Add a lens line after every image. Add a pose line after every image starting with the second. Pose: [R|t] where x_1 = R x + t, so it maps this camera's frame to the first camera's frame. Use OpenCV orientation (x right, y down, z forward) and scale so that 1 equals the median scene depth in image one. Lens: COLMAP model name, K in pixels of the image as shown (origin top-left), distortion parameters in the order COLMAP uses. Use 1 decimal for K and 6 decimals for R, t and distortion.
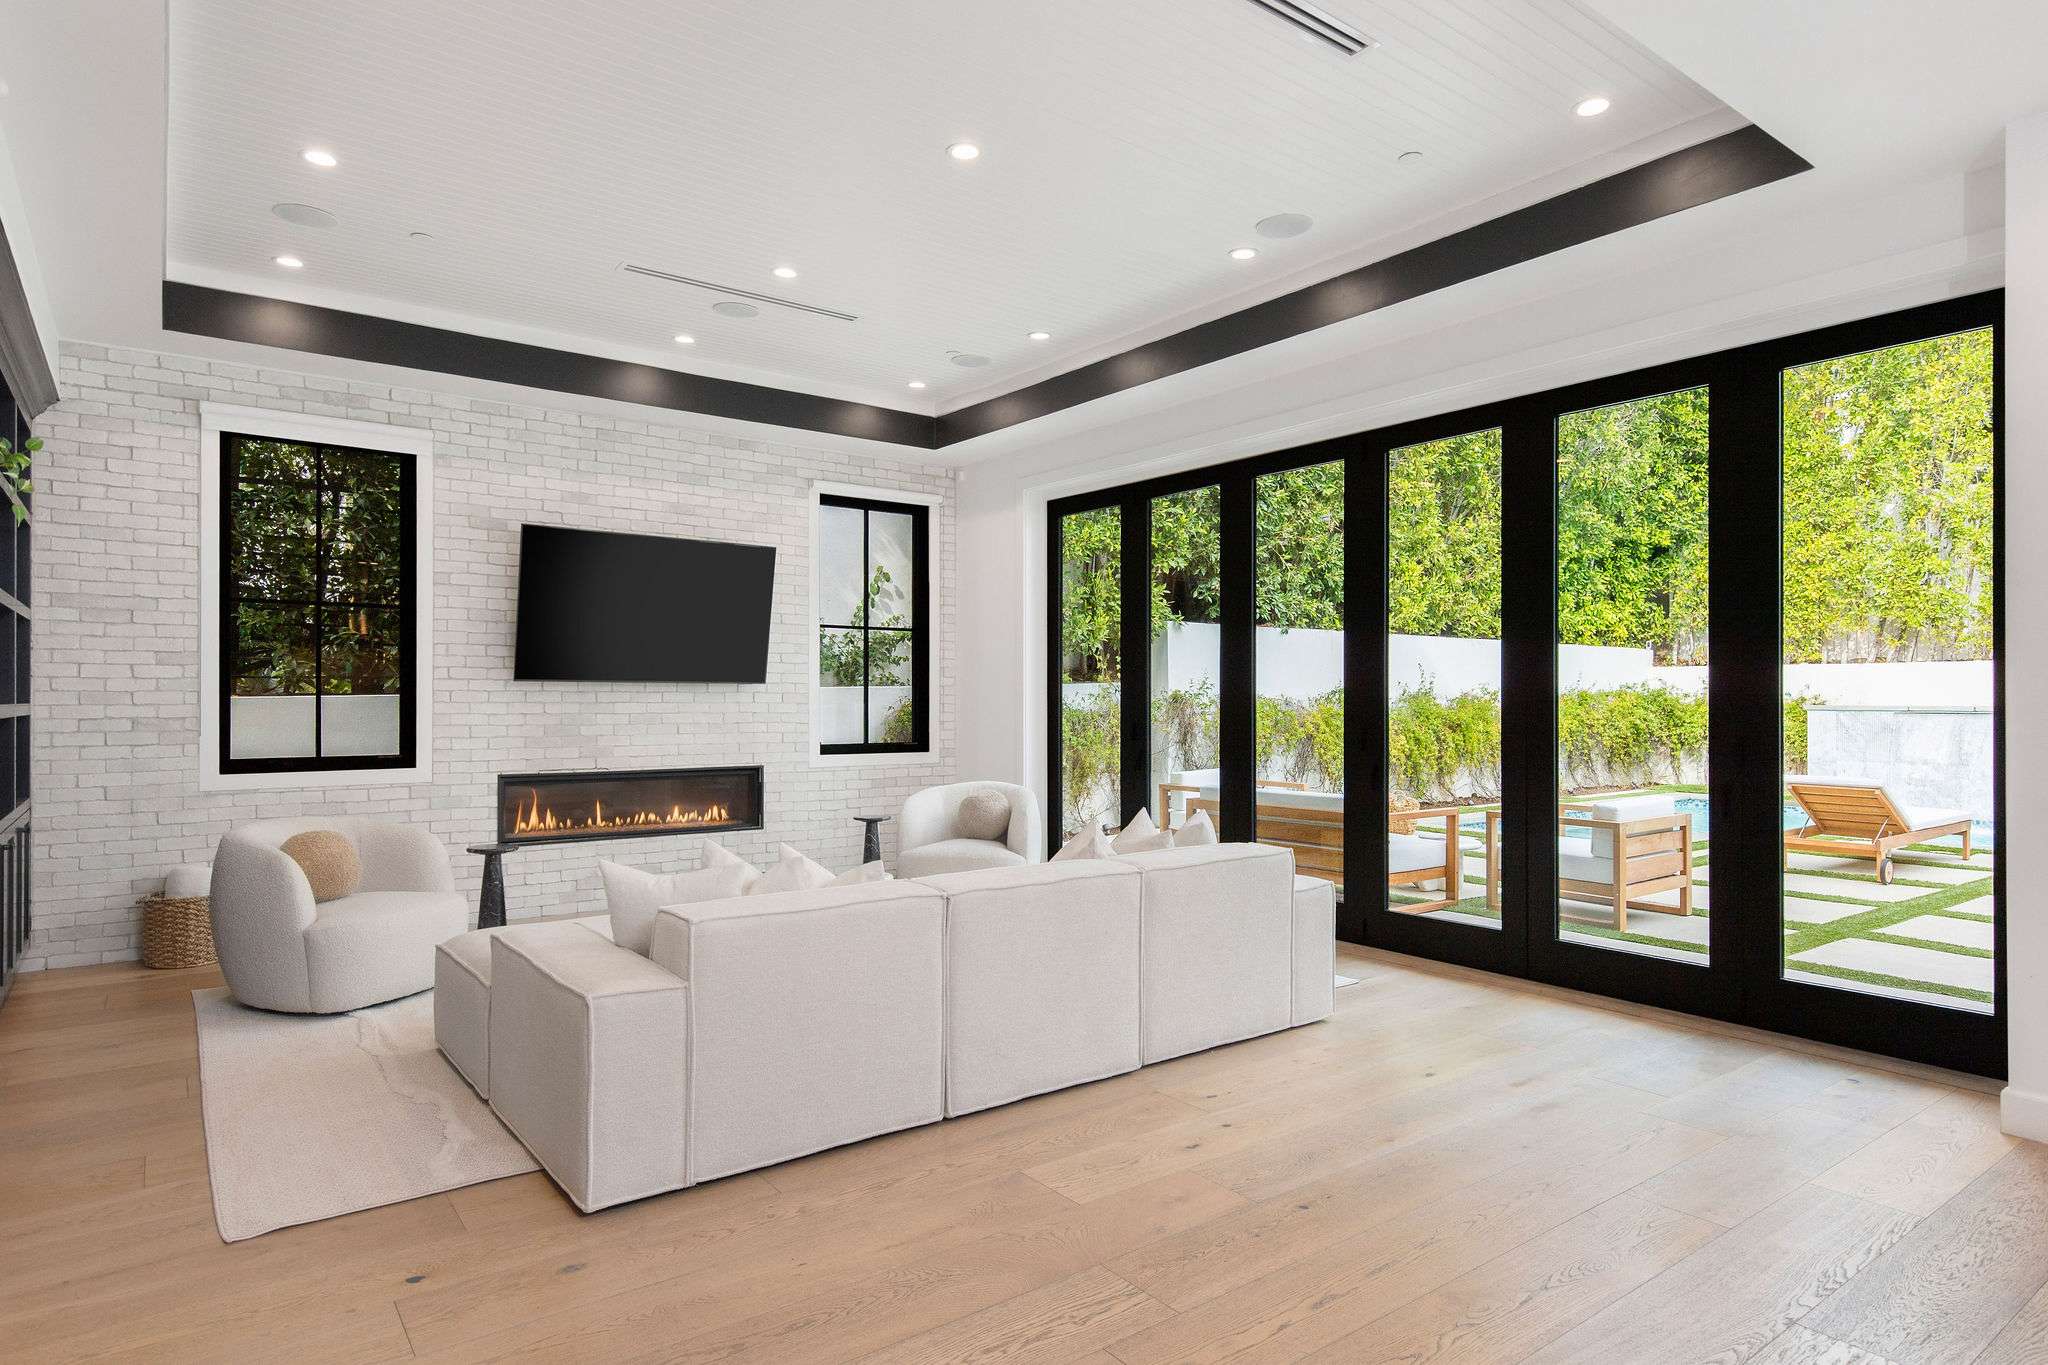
lens RADIAL K [[1117.7, 0, 1026.0], [0, 1117.7, 706.3], [0, 0, 1]] dist [0.002114, -0.000886]
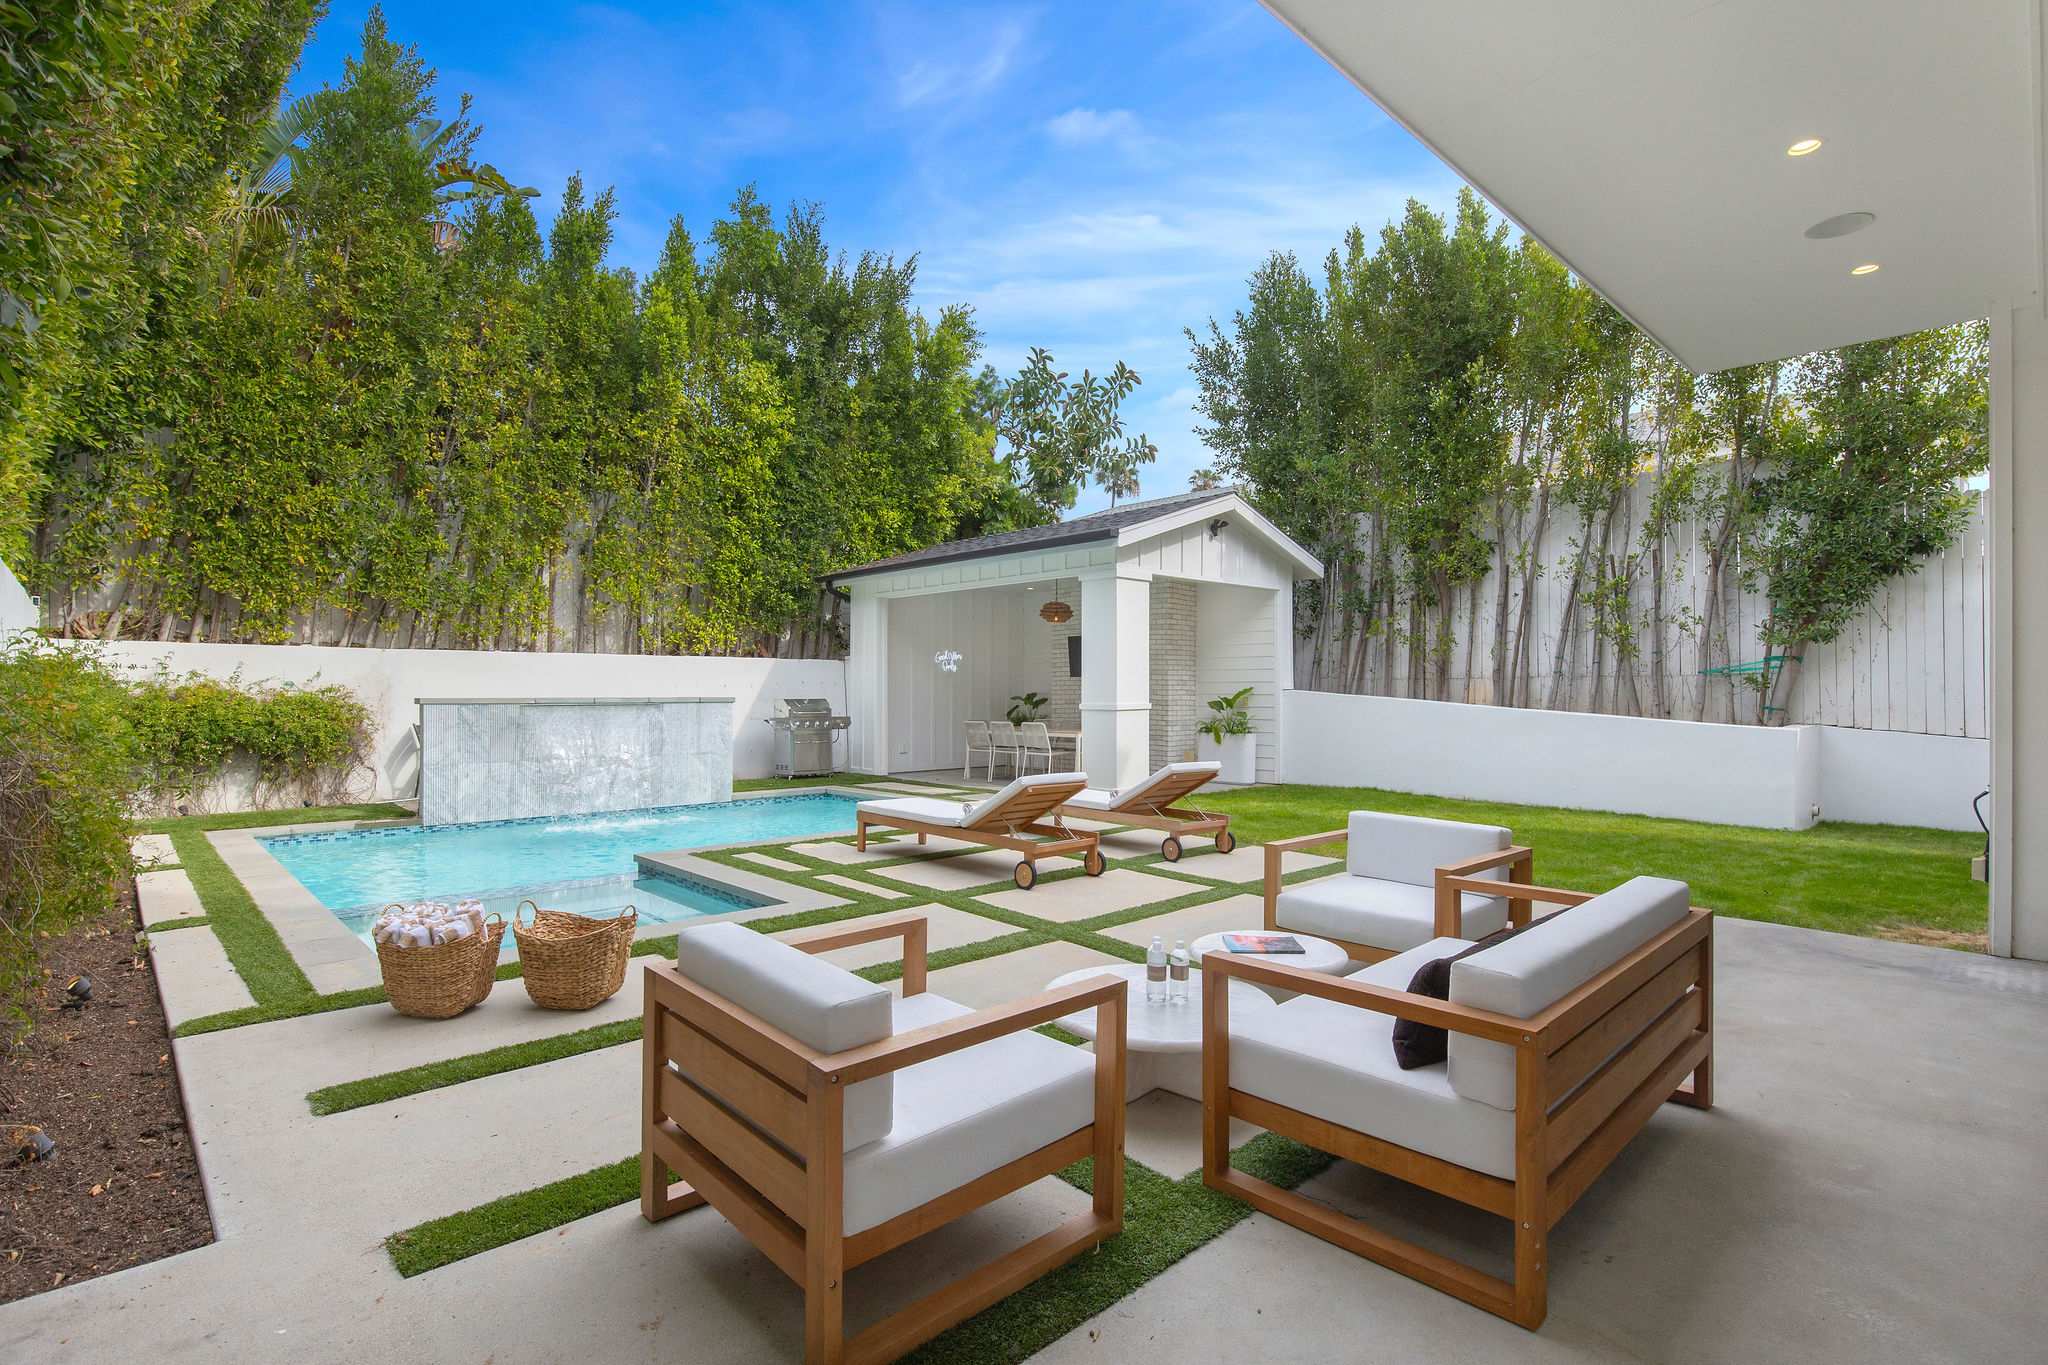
lens RADIAL K [[959.5, 0, 1027.5], [0, 959.5, 690.2], [0, 0, 1]] dist [0.001469, 0.000129]
pose [[-0.101531, 0.000935, 0.994832, -0.054966], [0.004978, 0.999988, -0.000432, -0.007521], [-0.994820, 0.004909, -0.101534, 1.213800]]
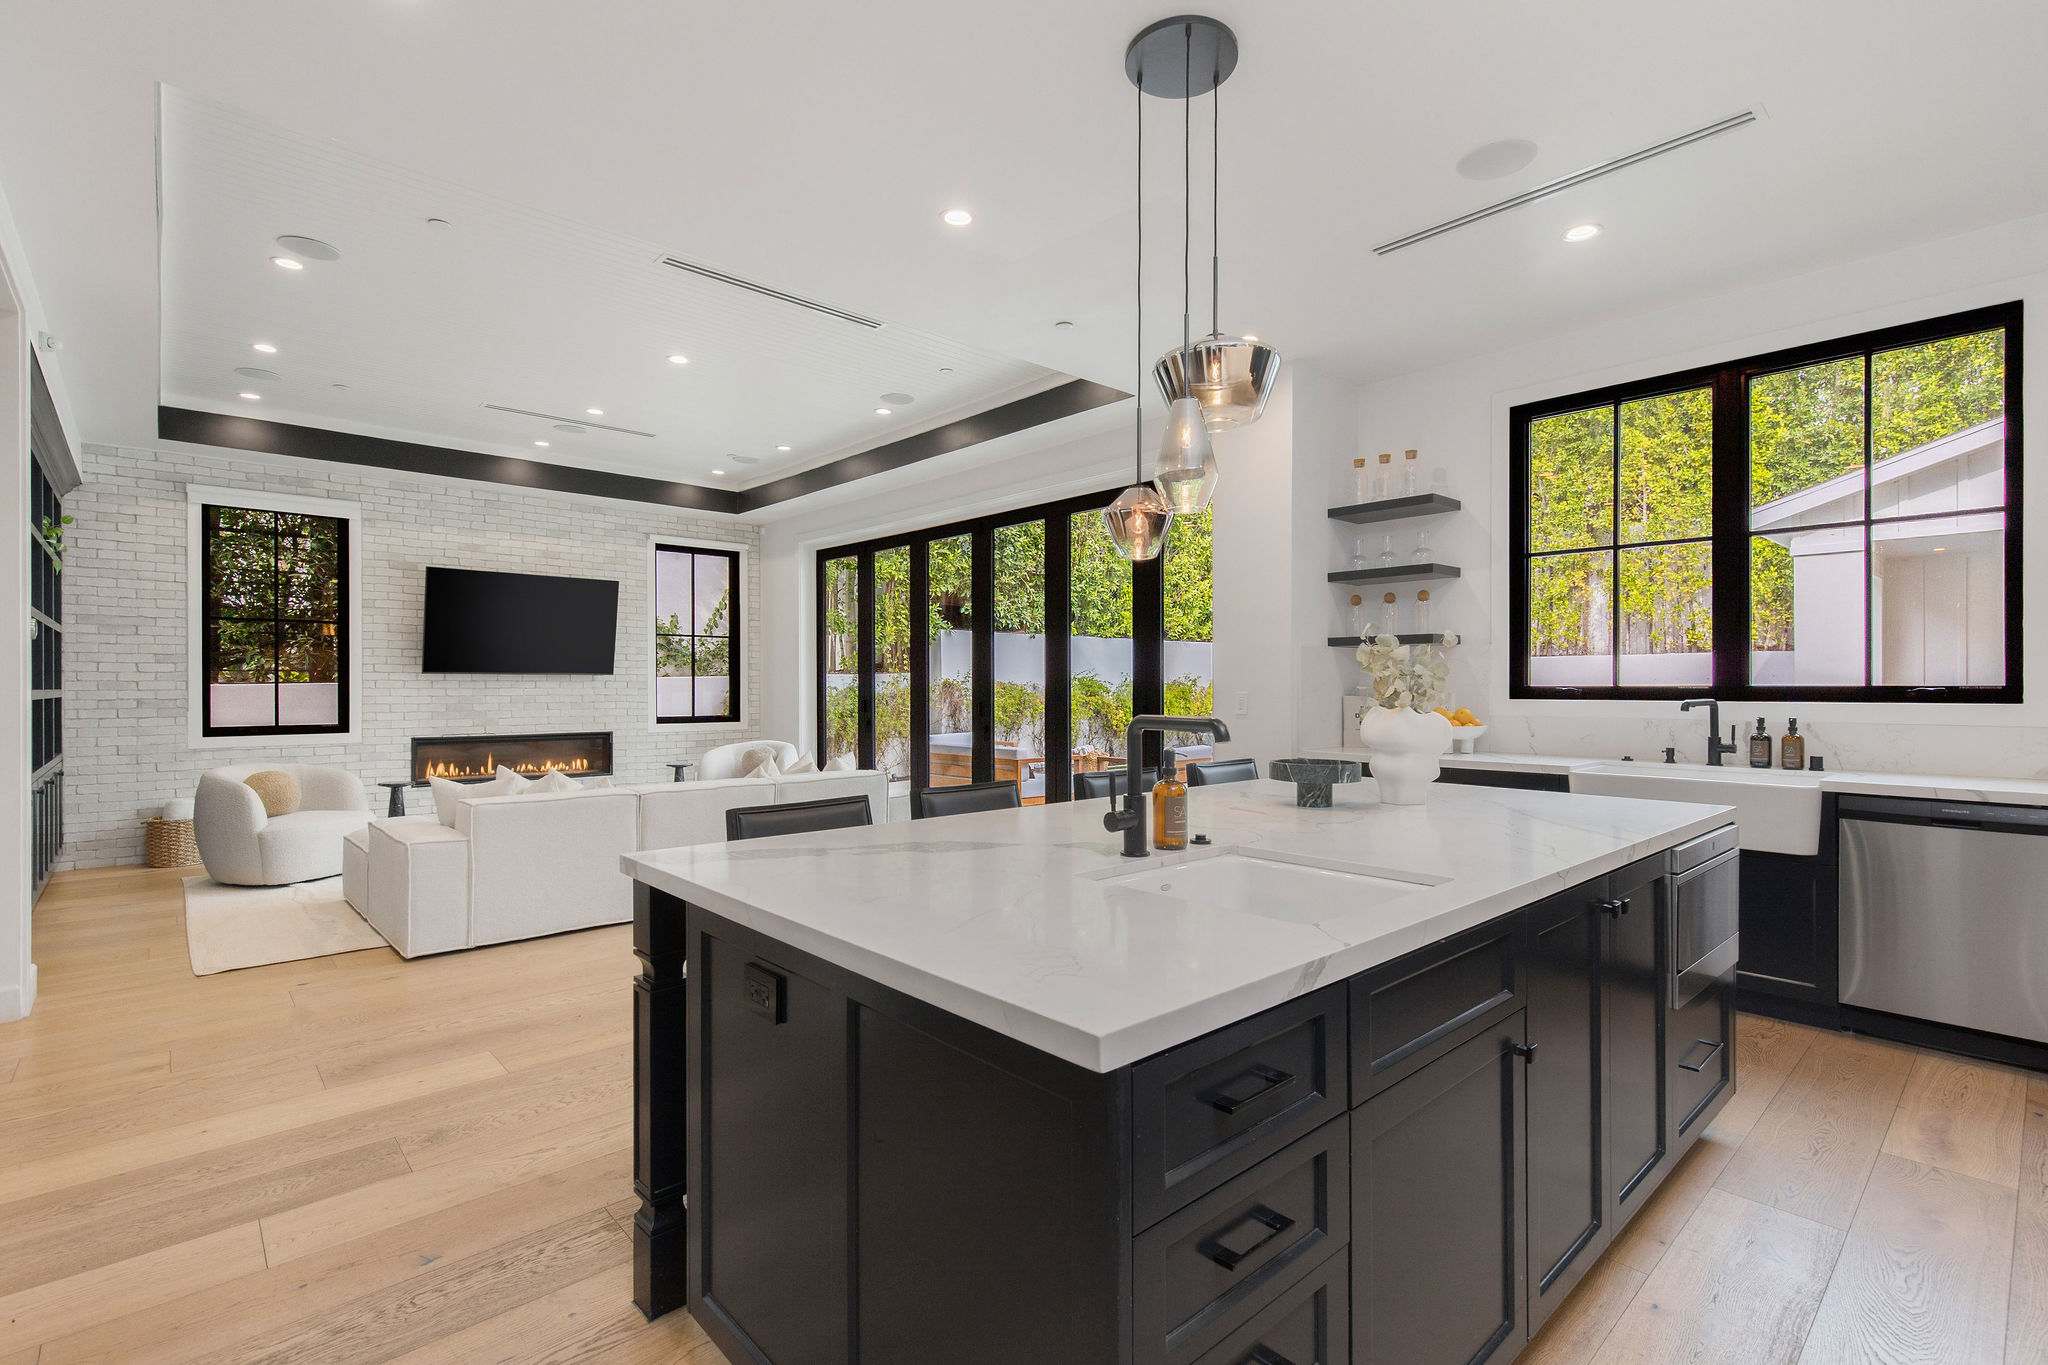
lens RADIAL K [[935.6, 0, 1045.5], [0, 935.6, 694.2], [0, 0, 1]] dist [0.003709, 0.000627]
pose [[0.995212, -0.003230, 0.097686, 0.228661], [0.002953, 0.999991, 0.002973, 0.003224], [-0.097695, -0.002670, 0.995213, -0.294219]]
